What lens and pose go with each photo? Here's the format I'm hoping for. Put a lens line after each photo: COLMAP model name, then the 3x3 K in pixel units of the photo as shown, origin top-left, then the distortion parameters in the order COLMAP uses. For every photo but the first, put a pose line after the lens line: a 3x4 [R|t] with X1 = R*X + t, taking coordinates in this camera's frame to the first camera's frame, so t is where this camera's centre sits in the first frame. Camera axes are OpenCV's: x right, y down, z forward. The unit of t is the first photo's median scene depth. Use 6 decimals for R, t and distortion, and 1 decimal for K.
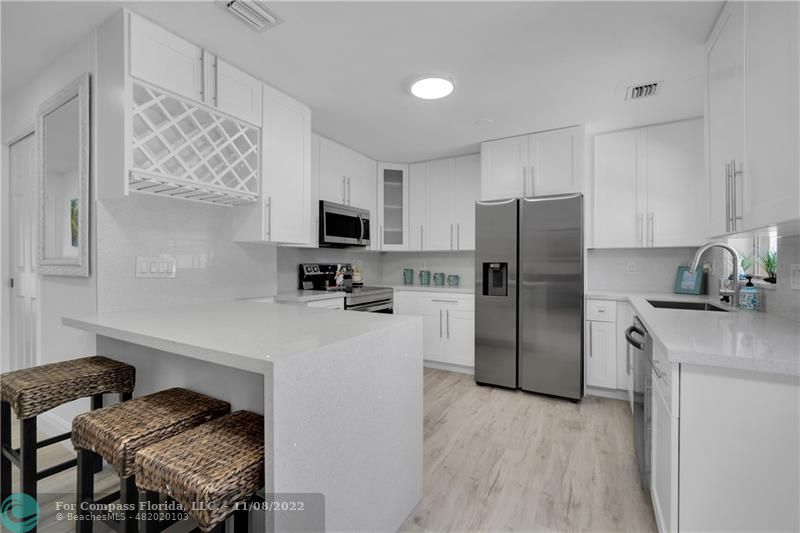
lens RADIAL K [[349.6, 0, 402.3], [0, 349.6, 262.3], [0, 0, 1]] dist [-0.012044, 0.000049]
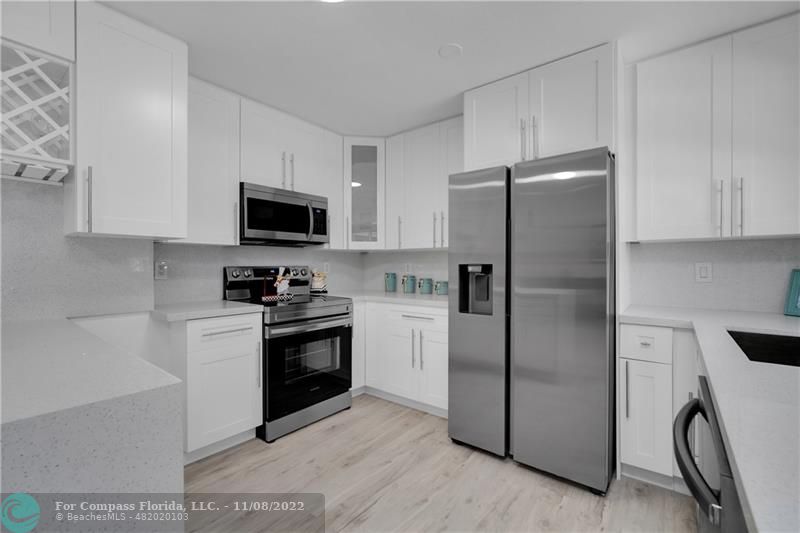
lens RADIAL K [[347.4, 0, 402.7], [0, 347.4, 266.5], [0, 0, 1]] dist [-0.009258, 0.000365]
pose [[0.989007, -0.002739, -0.147841, 0.209315], [0.003346, 0.999987, 0.003855, 0.002280], [0.147828, -0.004308, 0.989004, 0.297038]]
